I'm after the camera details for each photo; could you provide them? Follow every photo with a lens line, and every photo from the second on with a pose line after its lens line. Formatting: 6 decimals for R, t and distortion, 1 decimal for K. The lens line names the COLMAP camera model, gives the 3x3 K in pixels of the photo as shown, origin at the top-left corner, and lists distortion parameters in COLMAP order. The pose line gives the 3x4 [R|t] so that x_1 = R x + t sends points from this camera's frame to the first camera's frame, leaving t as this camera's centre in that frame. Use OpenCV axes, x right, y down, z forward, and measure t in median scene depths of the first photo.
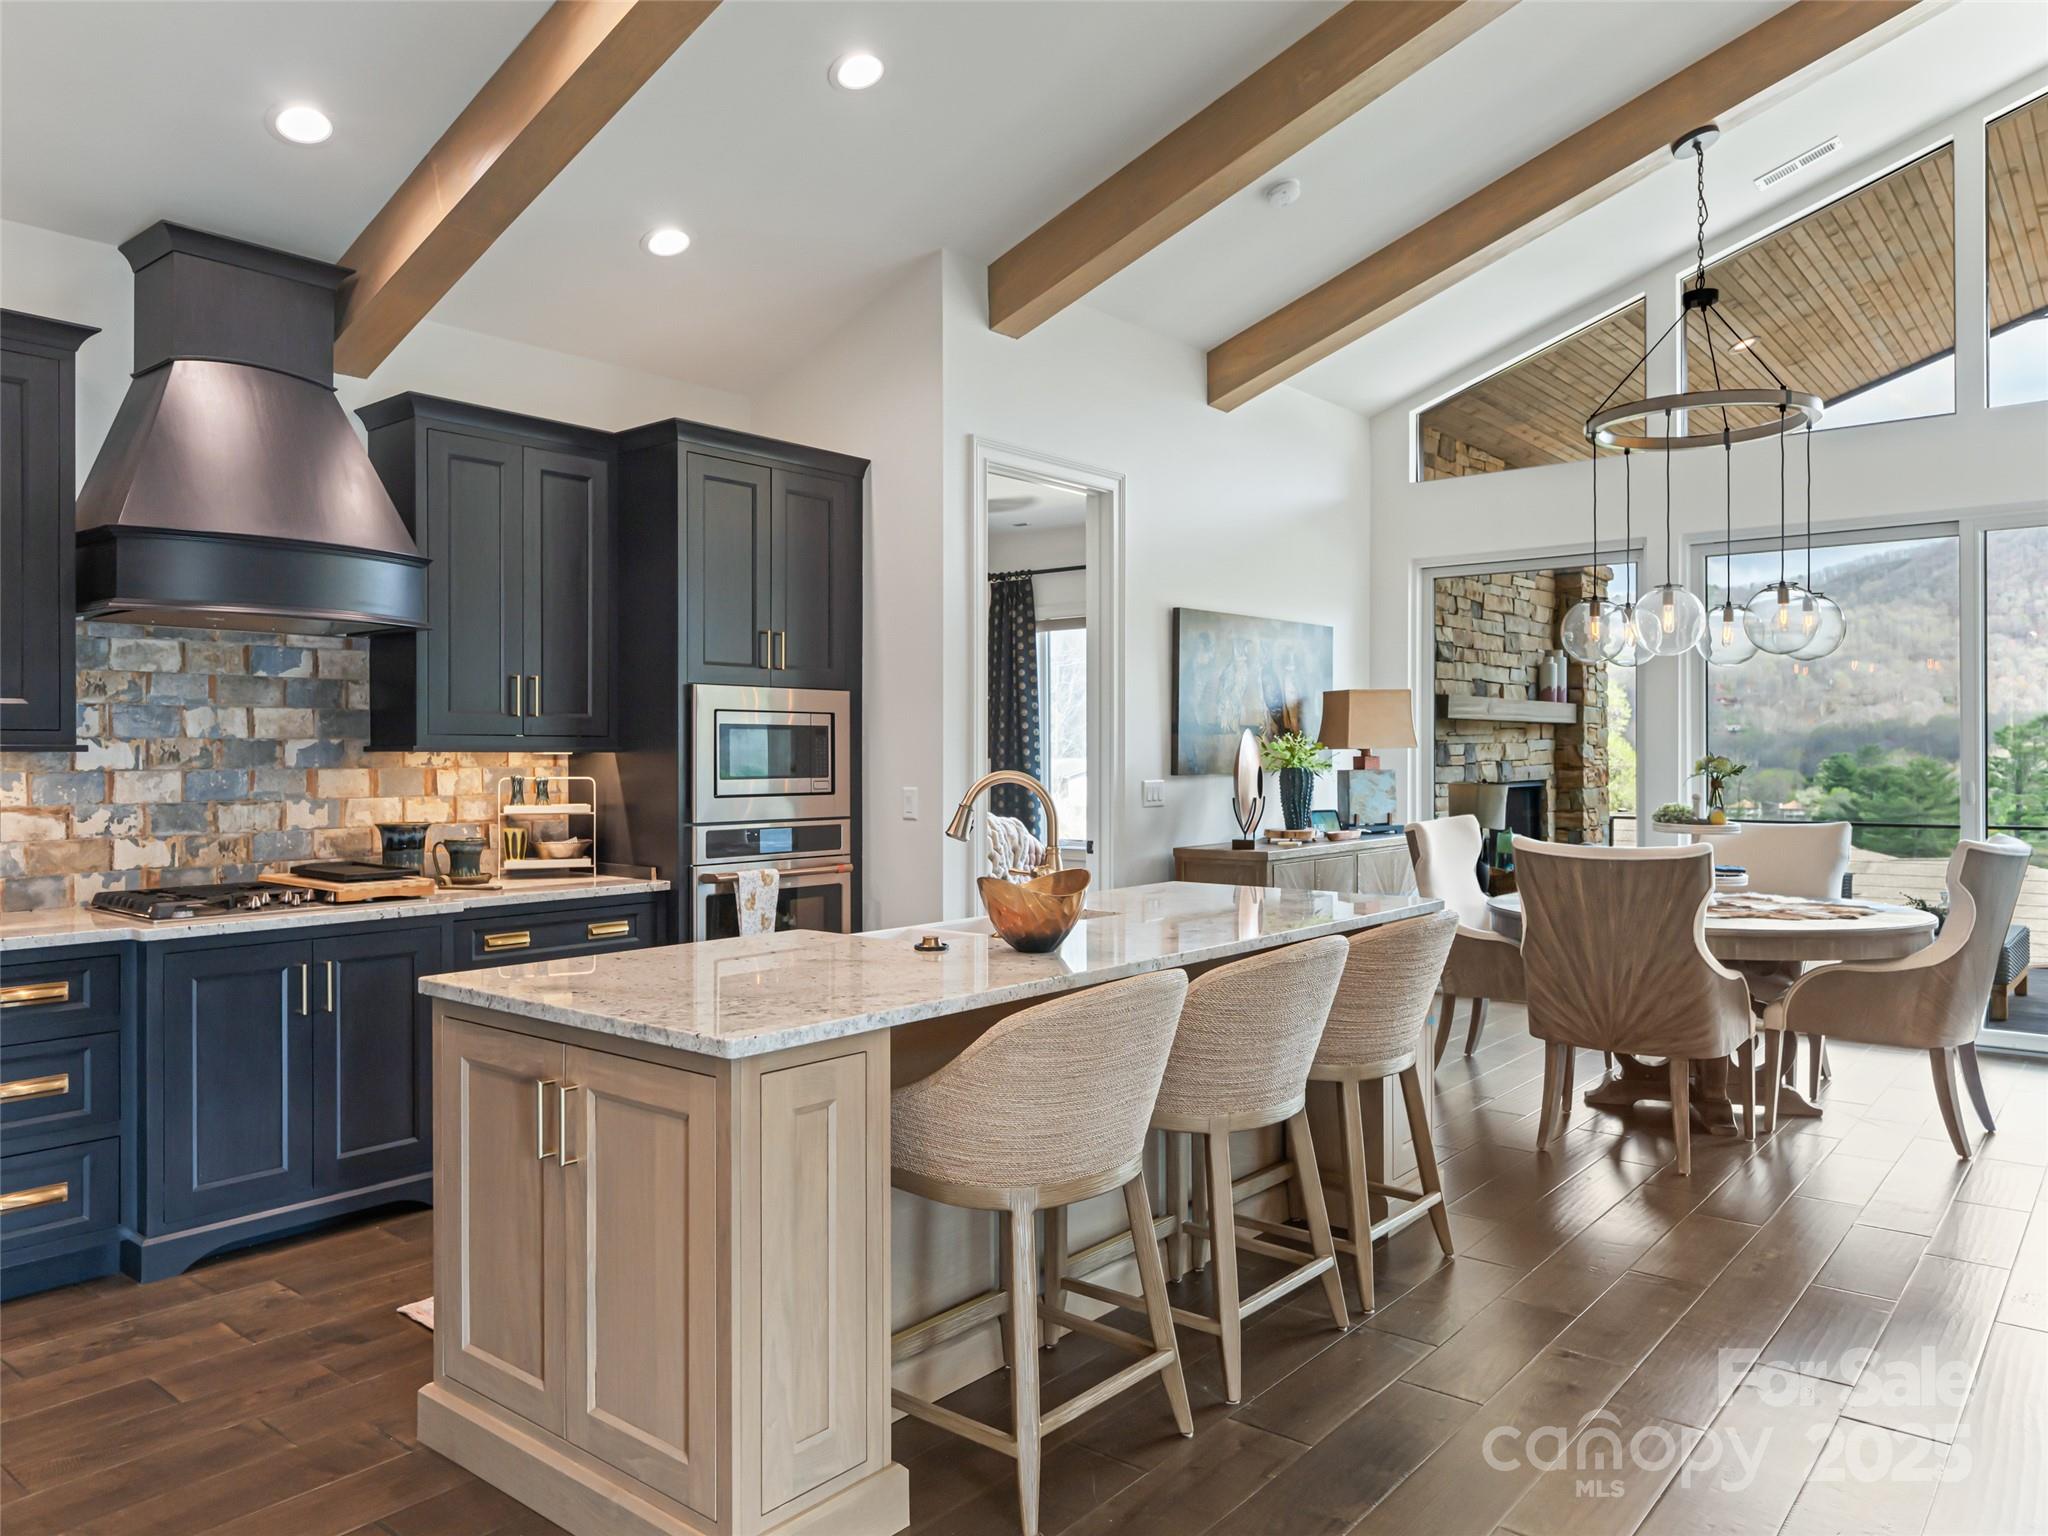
lens RADIAL K [[1439.4, 0, 962.1], [0, 1439.4, 742.4], [0, 0, 1]] dist [-0.000376, 0.000373]
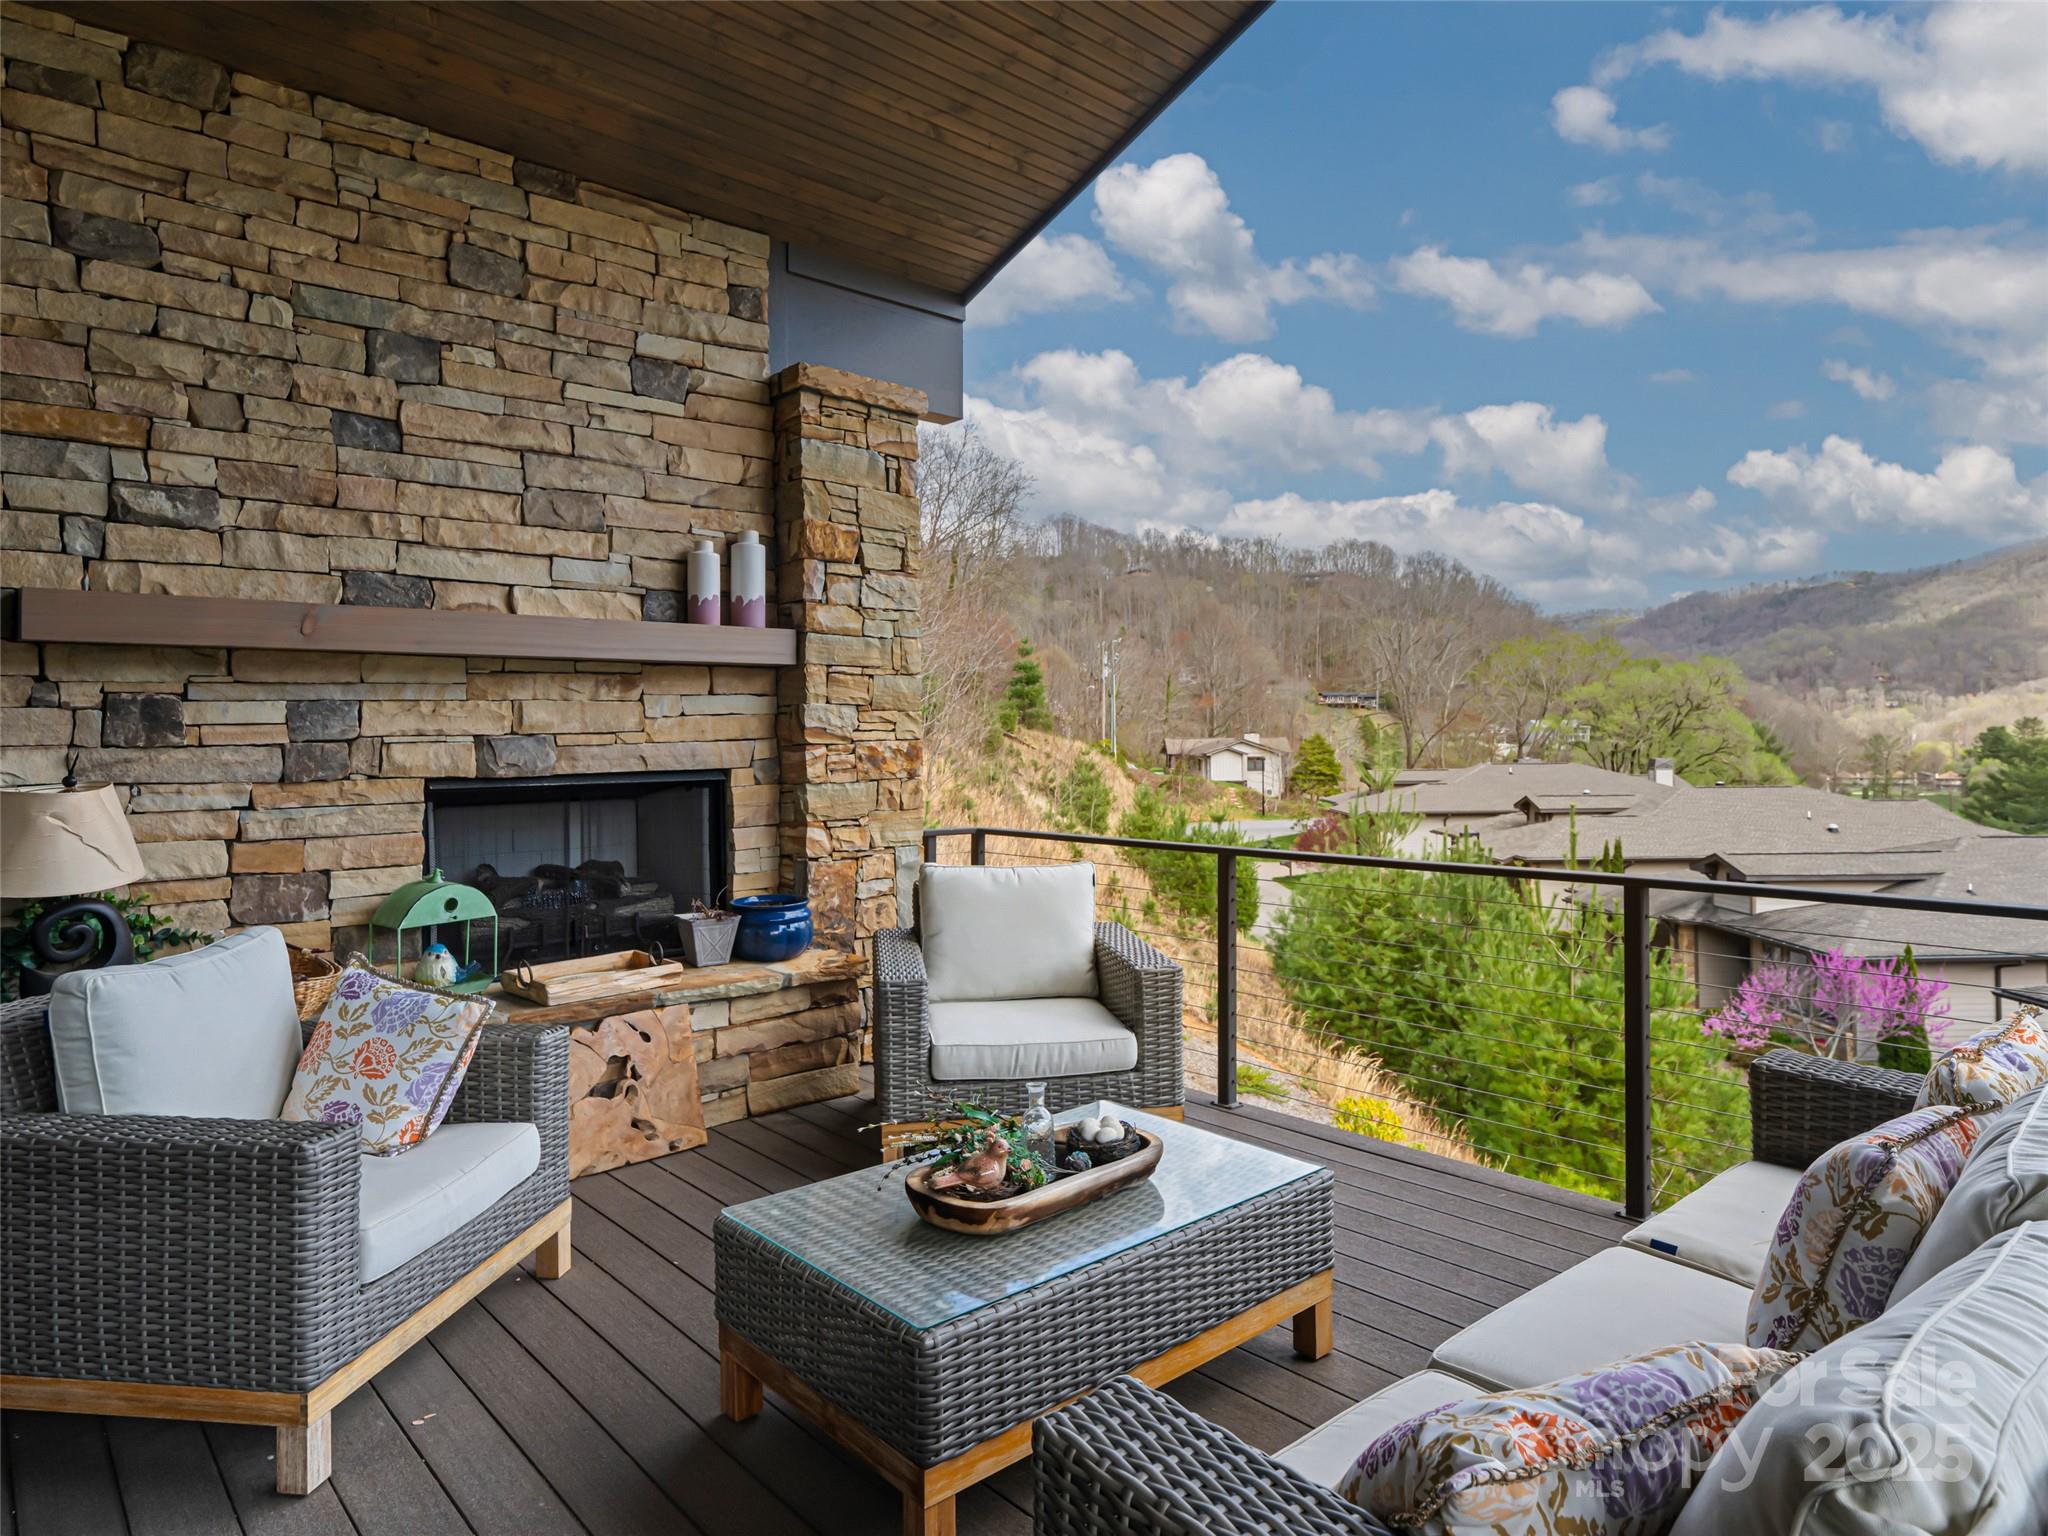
lens RADIAL K [[1203.7, 0, 1038.3], [0, 1203.7, 731.3], [0, 0, 1]] dist [0.000536, -0.001518]
pose [[0.990808, -0.010375, -0.134876, 1.133870], [0.010969, 0.999933, 0.003663, 0.021832], [0.134829, -0.005108, 0.990856, 1.091772]]
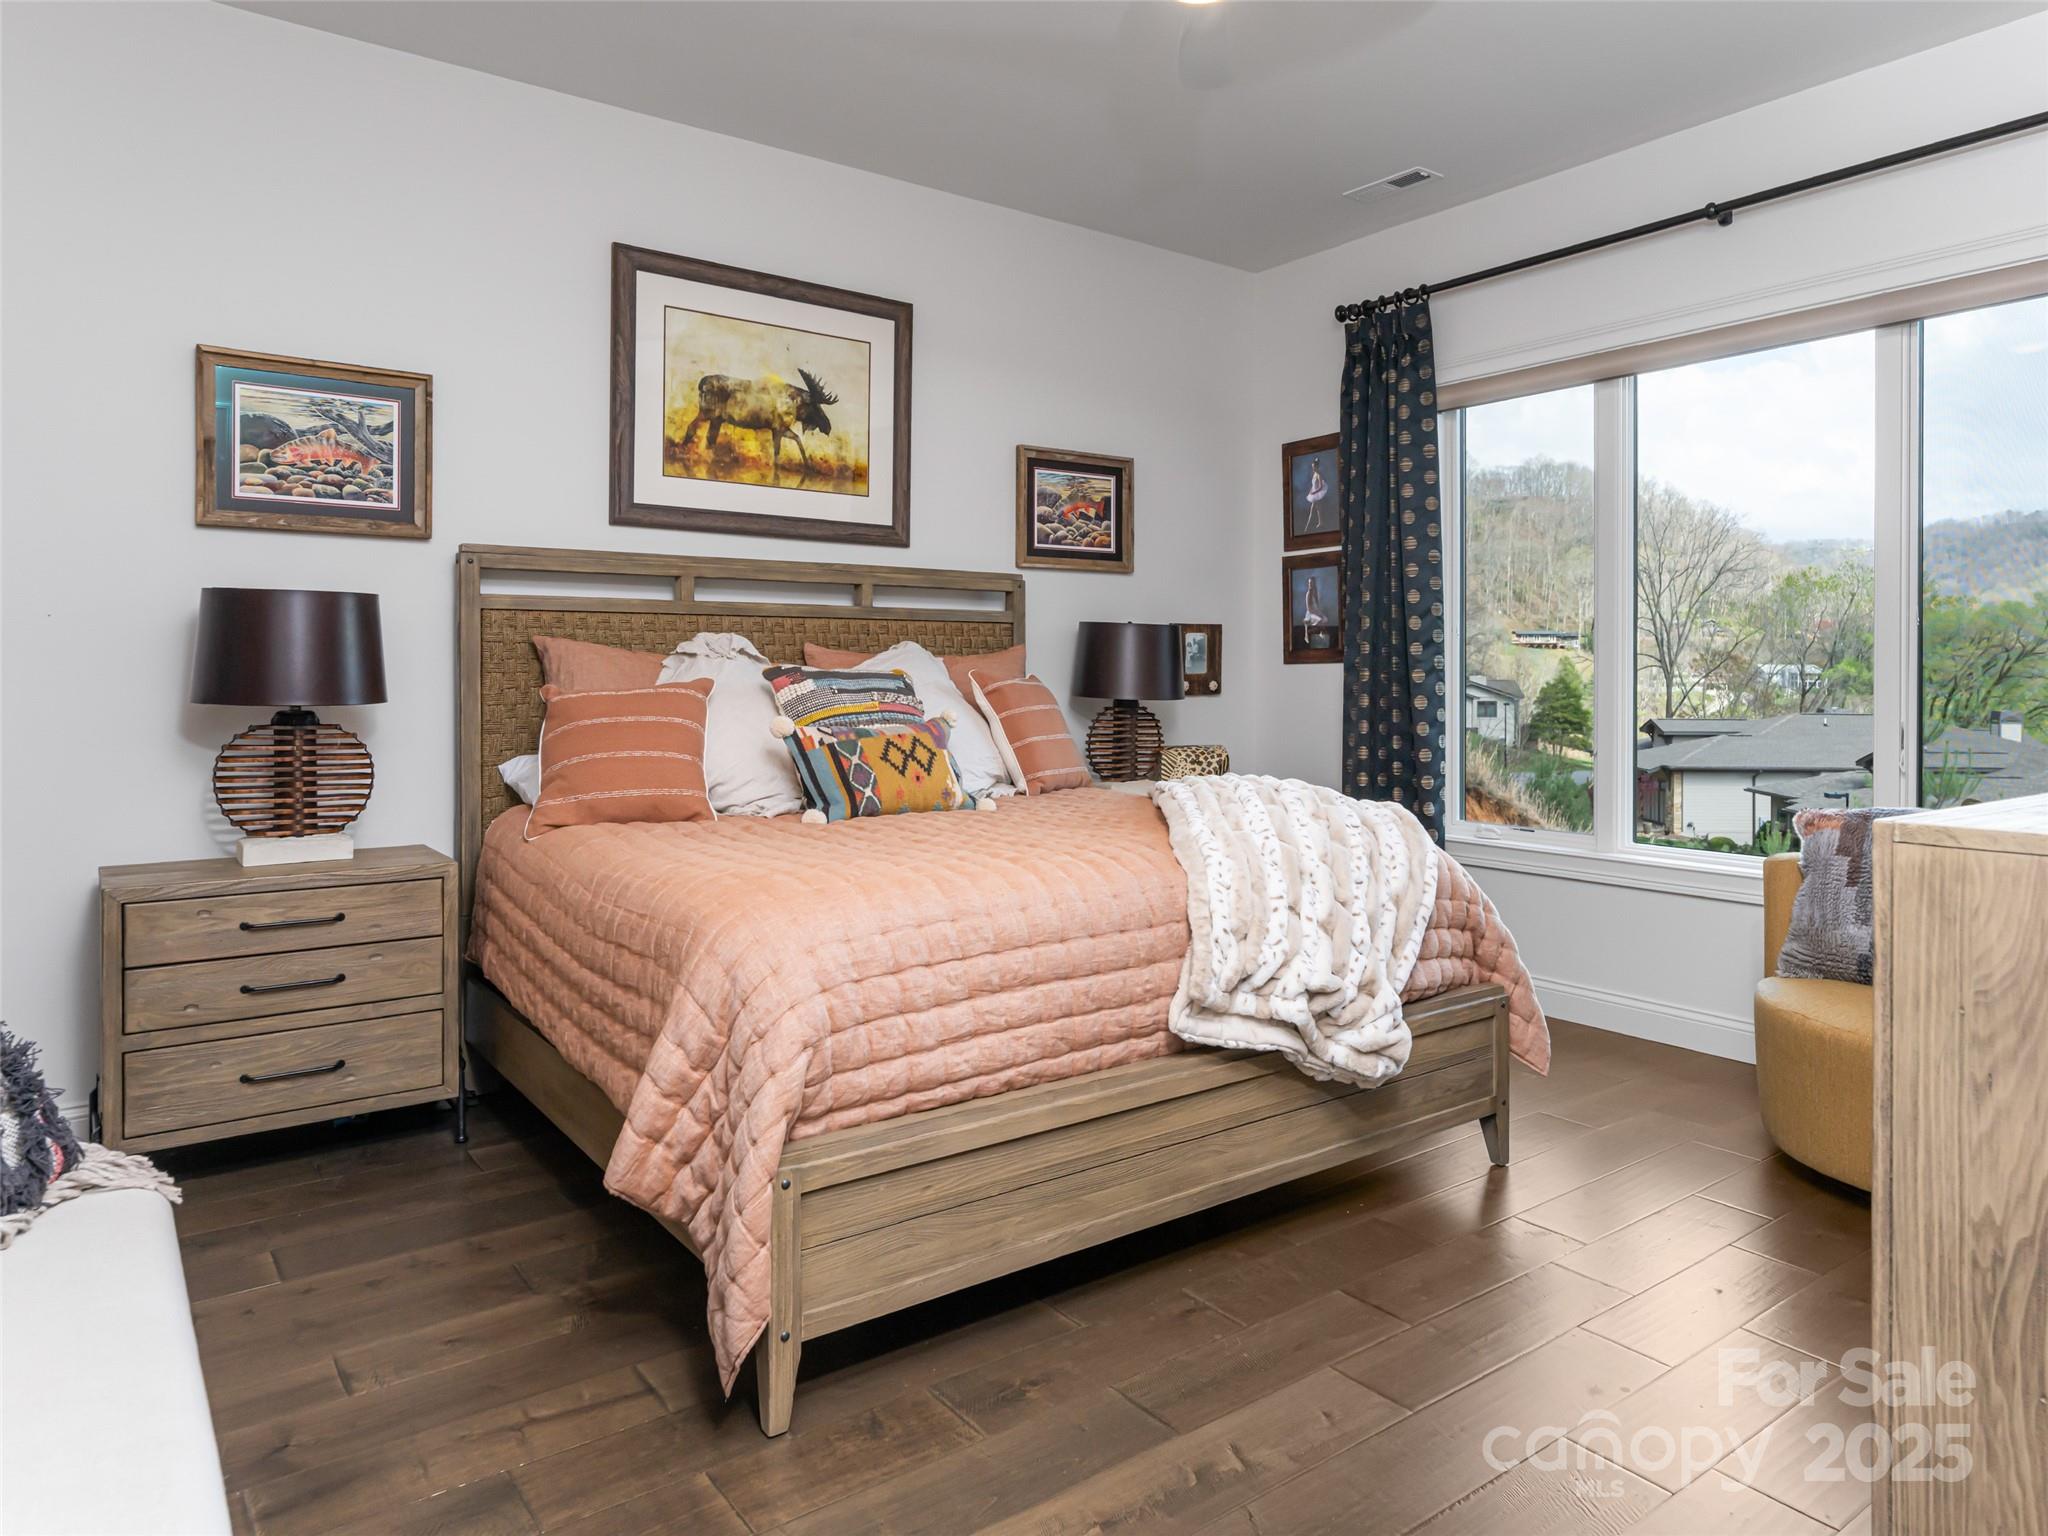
lens RADIAL K [[1284.2, 0, 1012.8], [0, 1284.2, 667.0], [0, 0, 1]] dist [-0.004405, 0.002821]
pose [[0.970064, 0.000615, -0.242849, 0.035227], [-0.000389, 0.999999, 0.000982, 0.026403], [0.242850, -0.000859, 0.970063, 1.135006]]
